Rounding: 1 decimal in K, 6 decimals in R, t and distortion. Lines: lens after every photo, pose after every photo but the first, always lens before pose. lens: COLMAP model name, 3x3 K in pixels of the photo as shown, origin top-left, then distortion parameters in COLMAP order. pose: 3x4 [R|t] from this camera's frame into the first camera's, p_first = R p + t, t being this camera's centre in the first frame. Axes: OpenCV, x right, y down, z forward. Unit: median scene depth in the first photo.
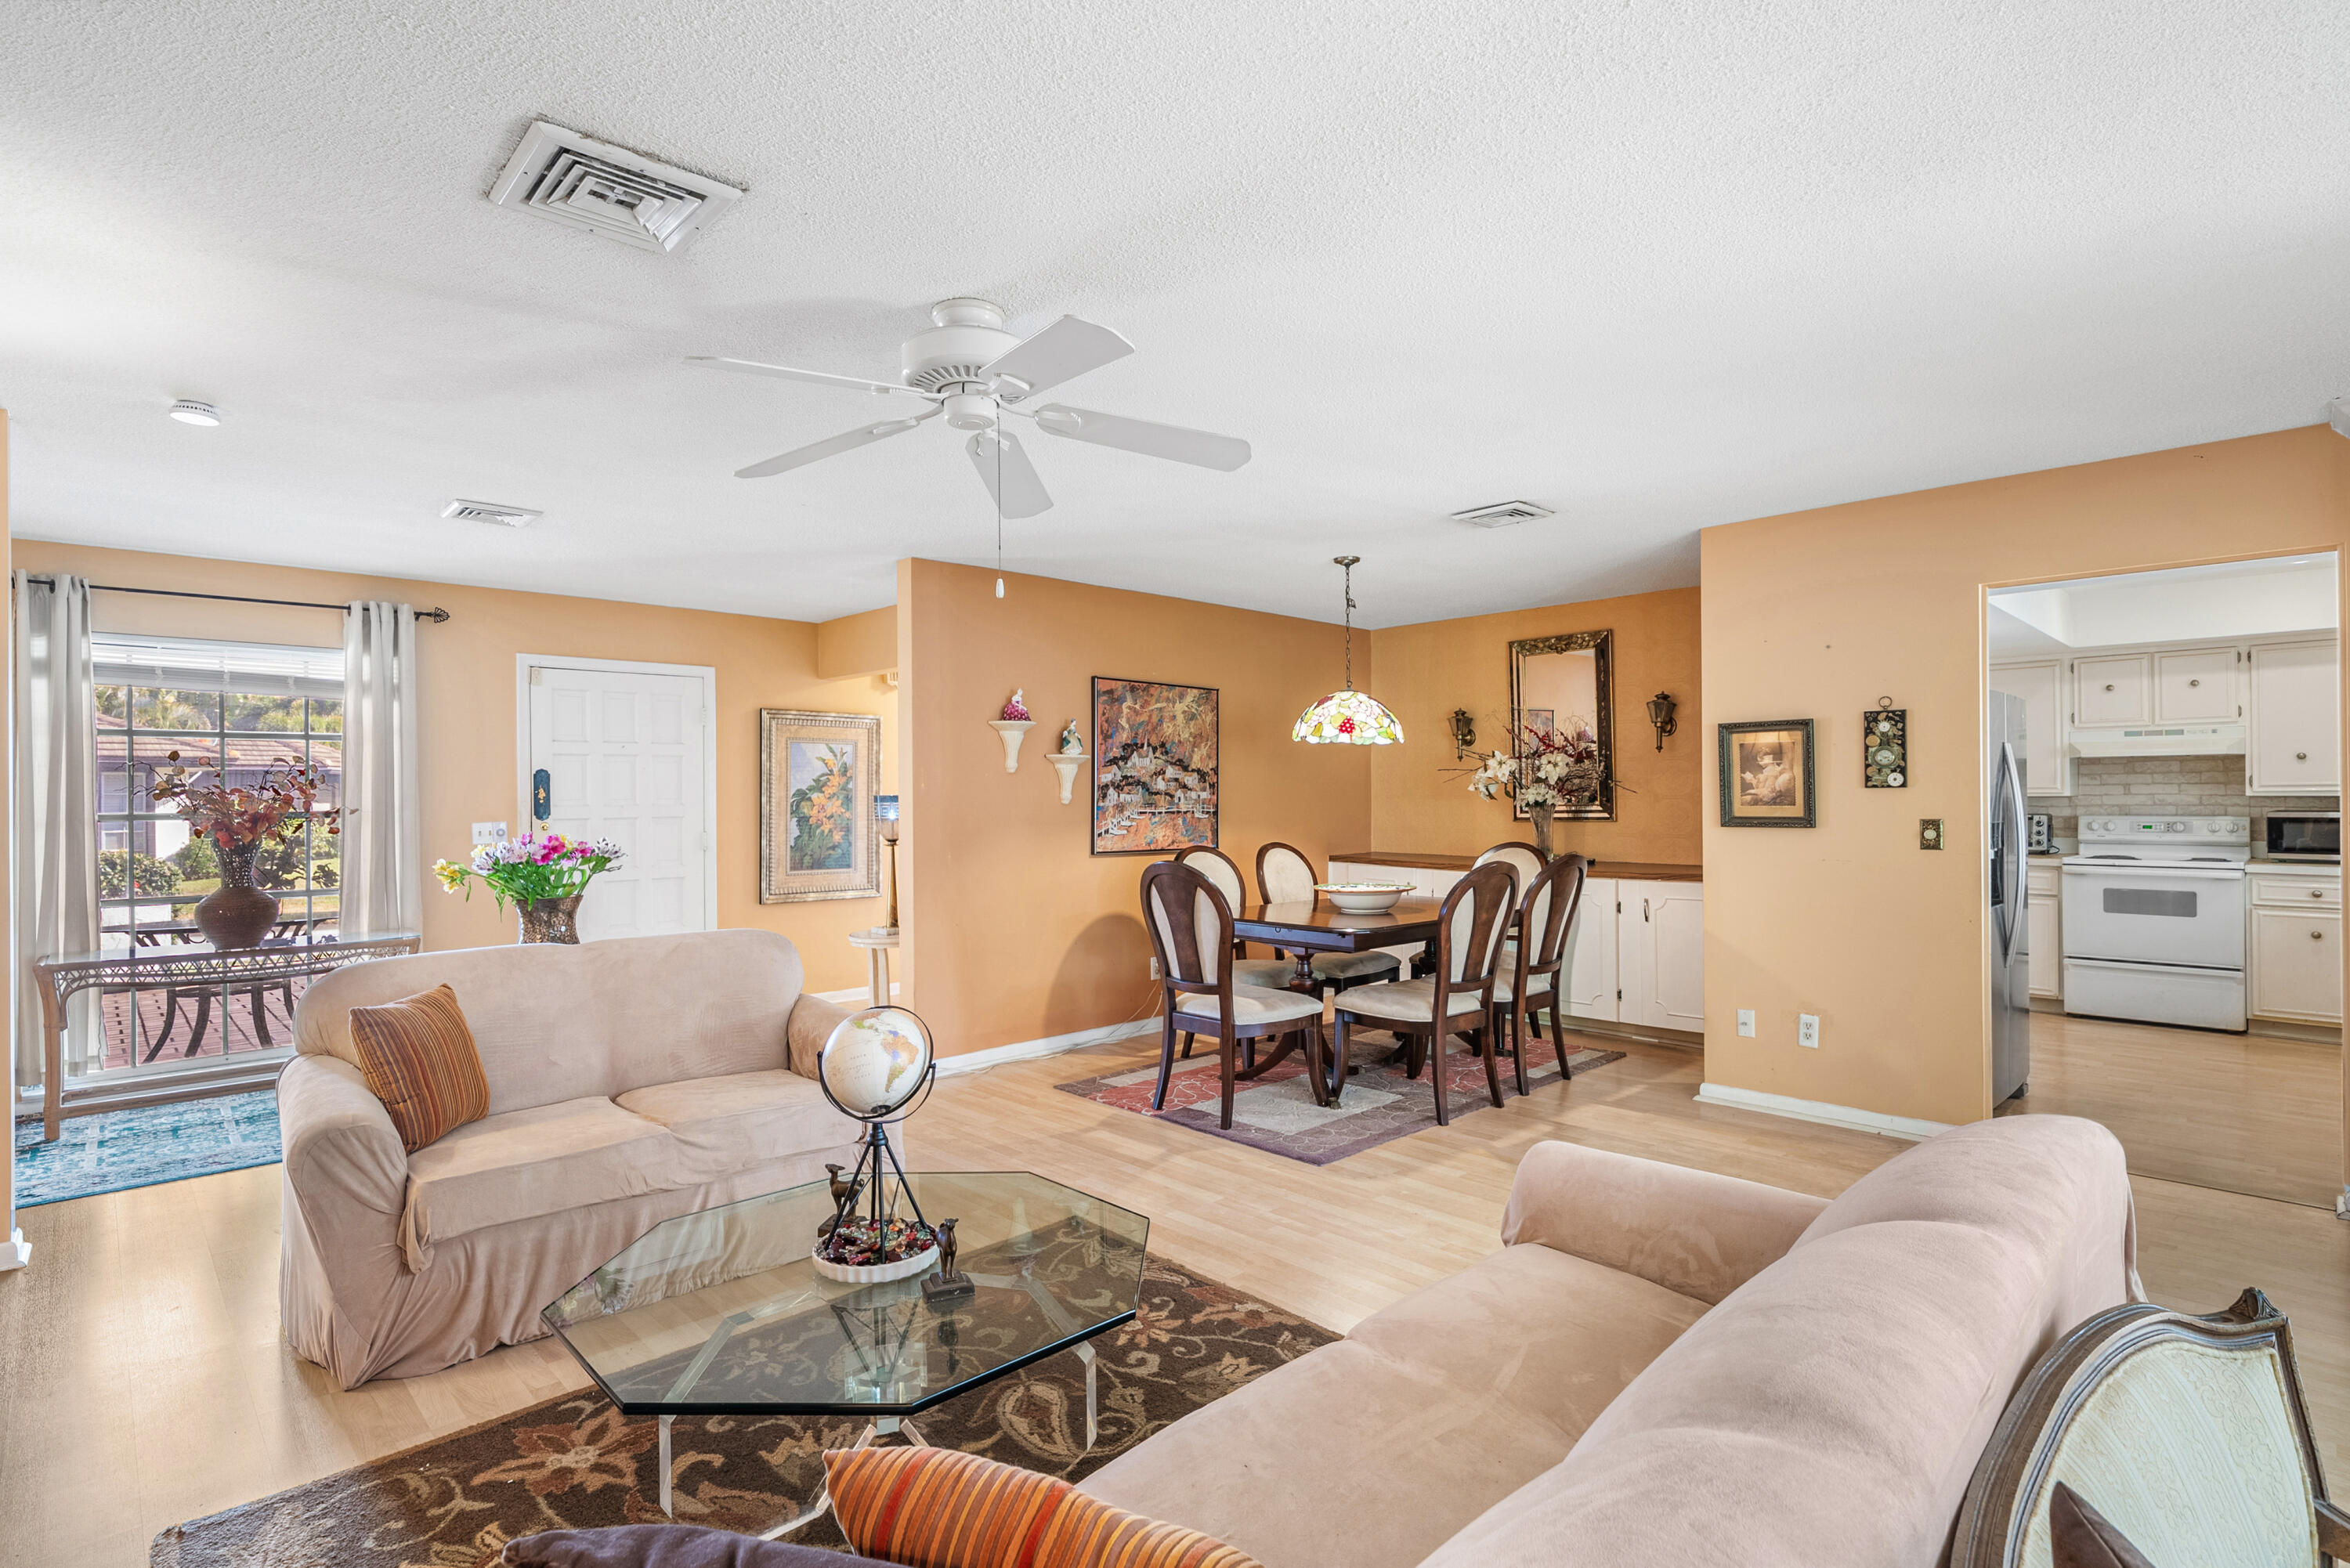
lens RADIAL K [[1125.8, 0, 1216.9], [0, 1125.8, 801.1], [0, 0, 1]] dist [0.007619, 0.000216]
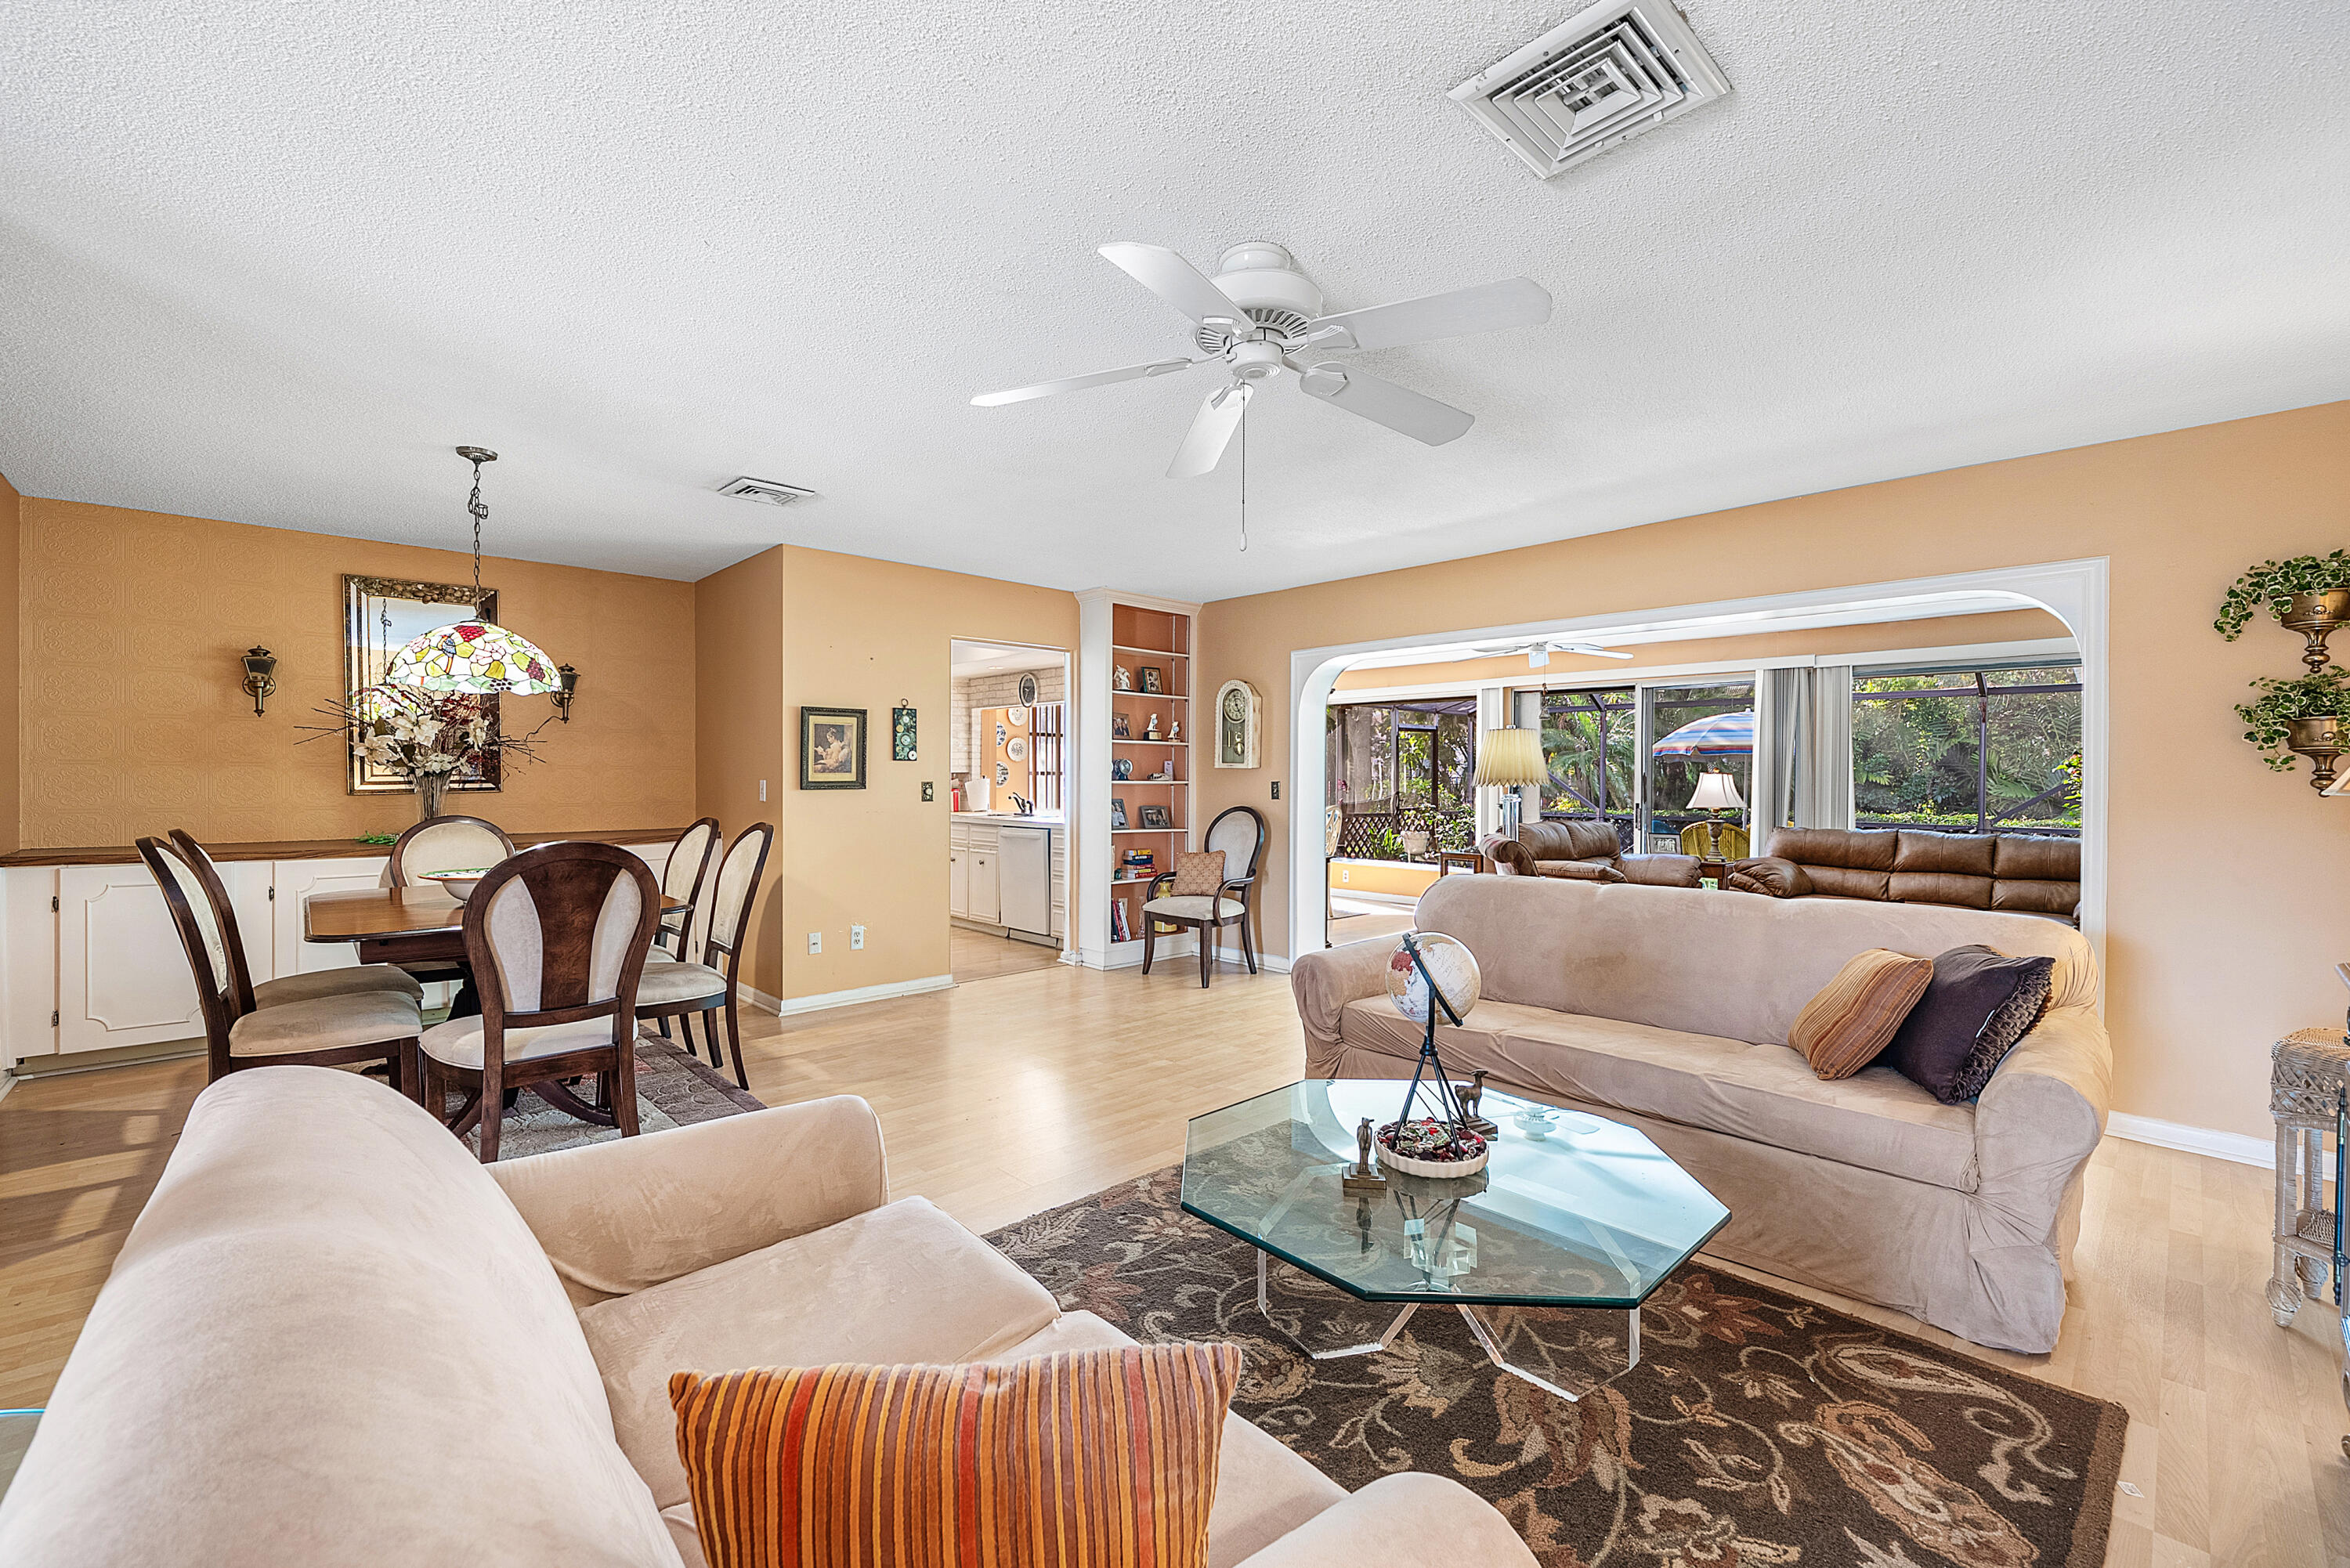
lens RADIAL K [[929.2, 0, 1160.5], [0, 929.2, 791.0], [0, 0, 1]] dist [-0.002606, 0.000590]
pose [[0.049575, -0.009841, 0.998722, -0.585458], [0.003247, 0.999948, 0.009692, 0.016438], [-0.998765, 0.002762, 0.049605, 0.581195]]
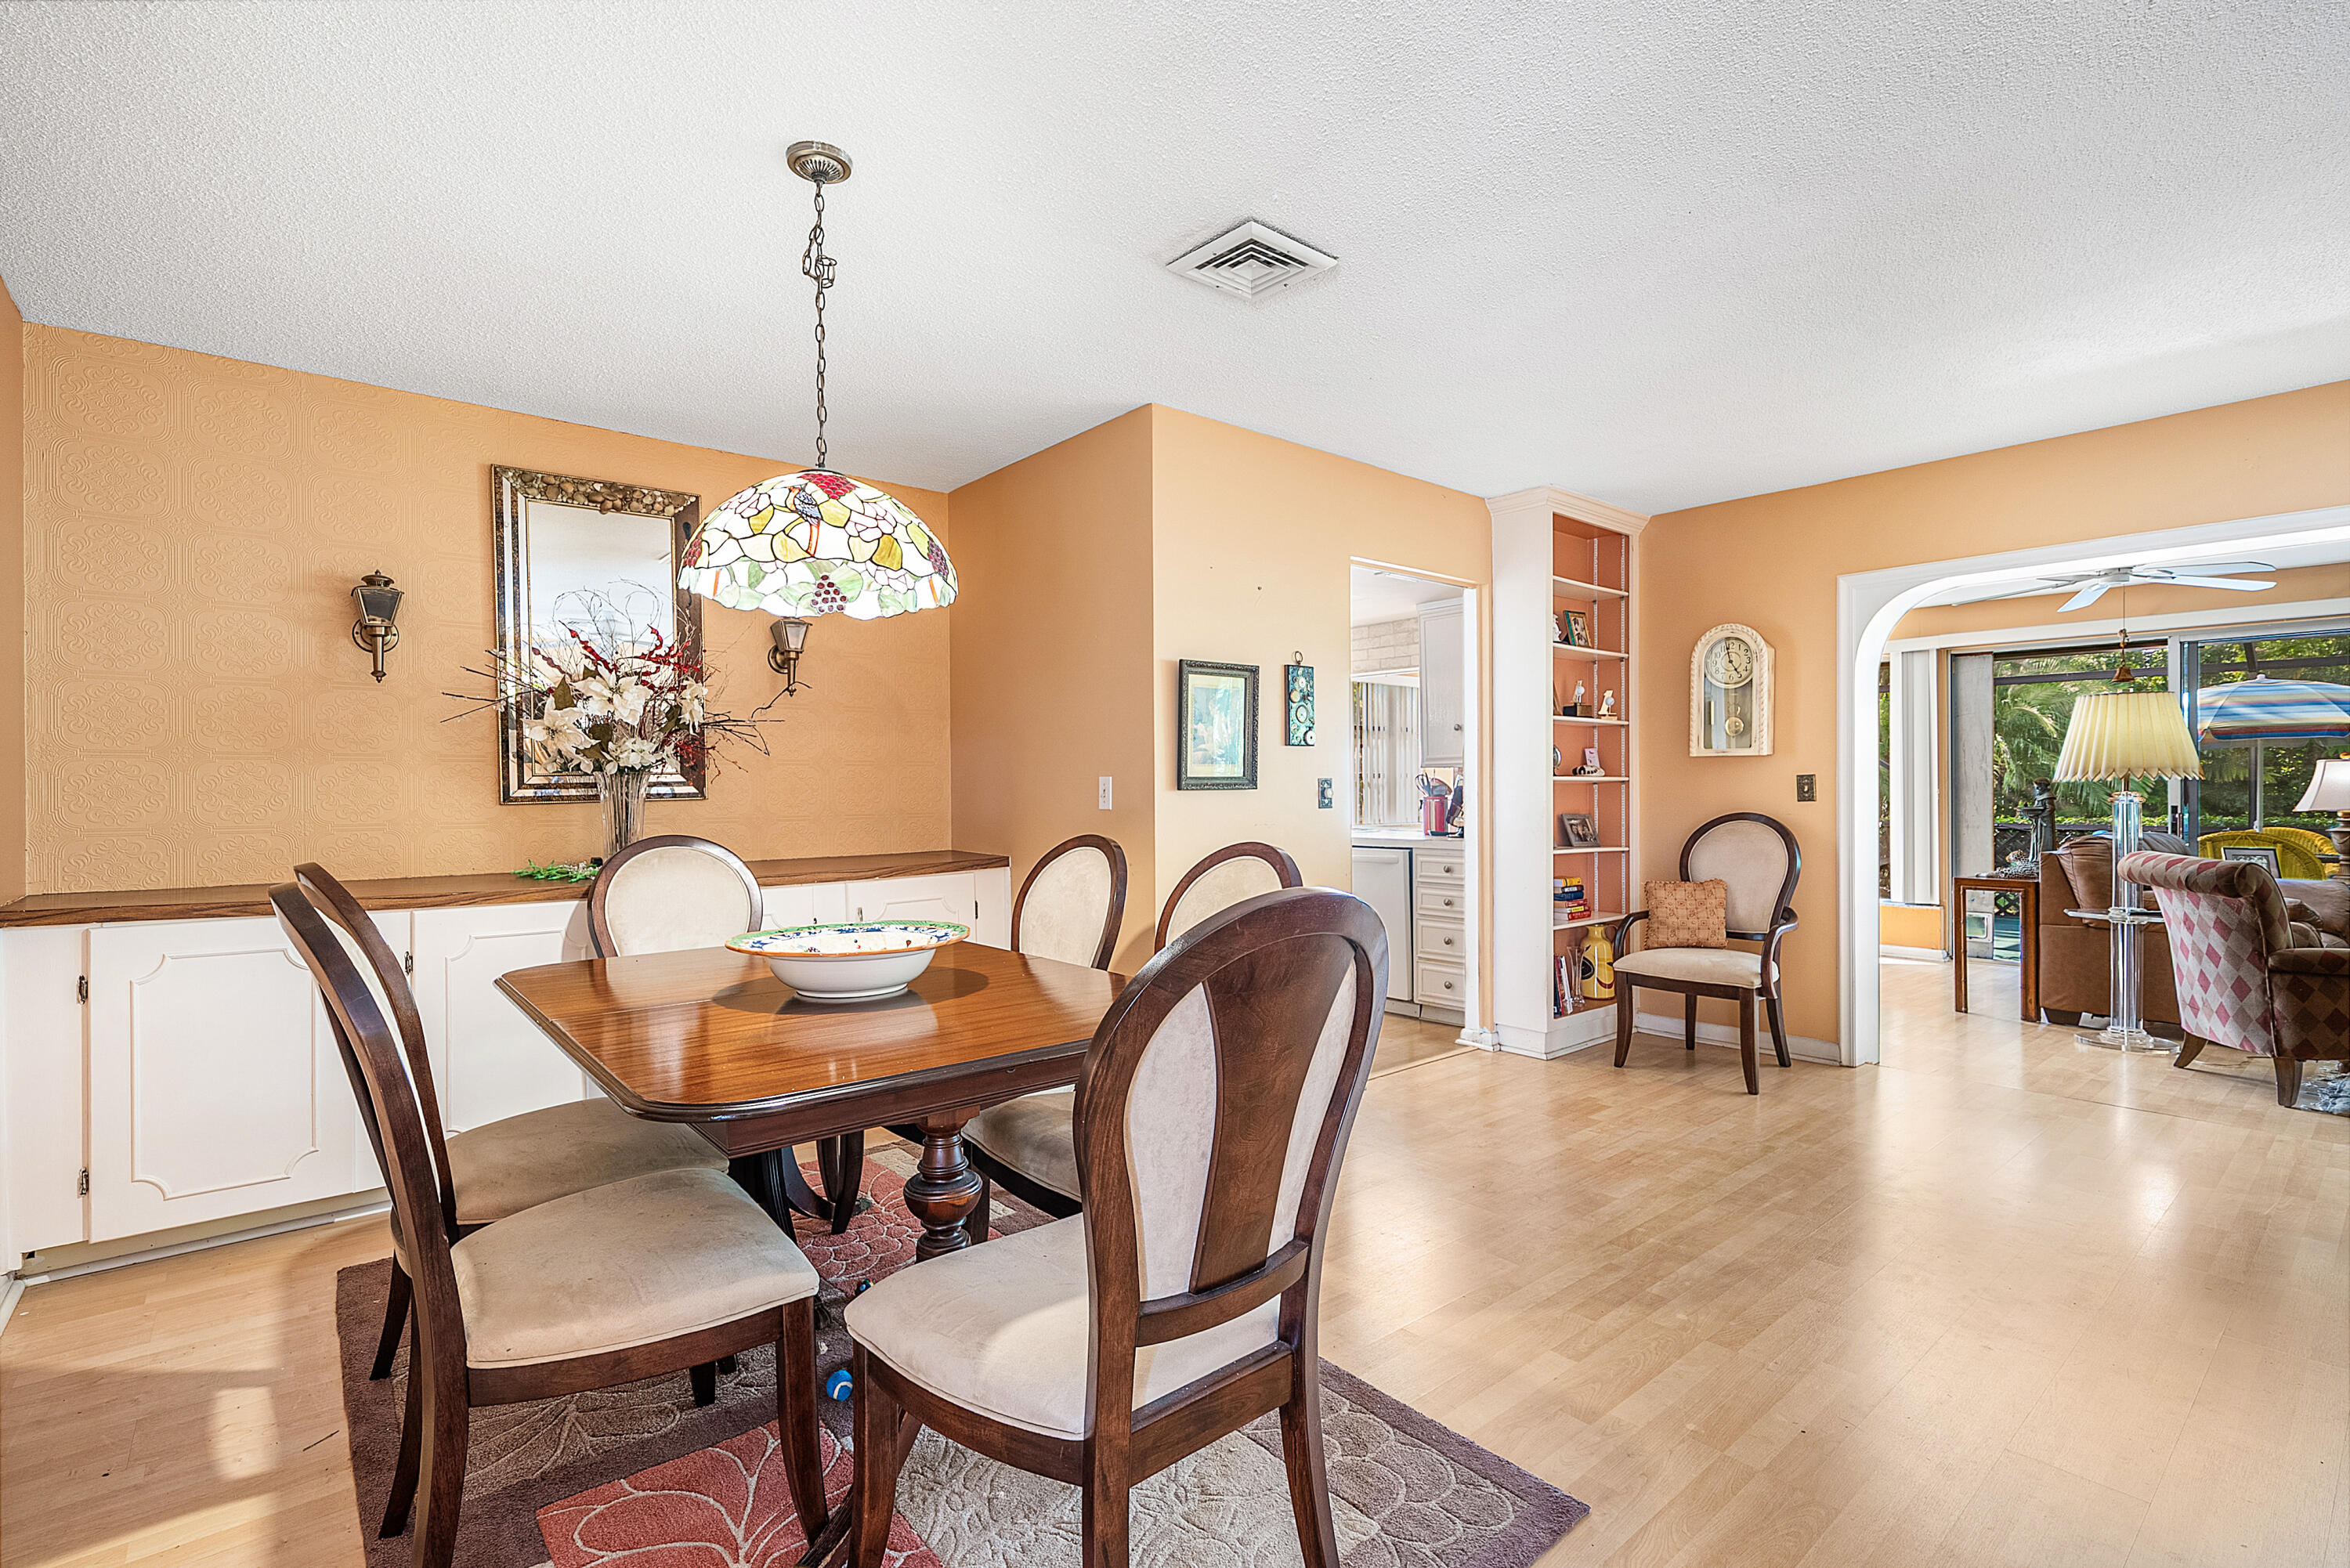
lens RADIAL K [[1075.3, 0, 1202.8], [0, 1075.3, 795.8], [0, 0, 1]] dist [-0.001609, 0.001362]
pose [[0.107581, -0.004847, 0.994184, -0.317899], [0.013359, 0.999905, 0.003429, 0.025462], [-0.994107, 0.012912, 0.107636, 0.946112]]
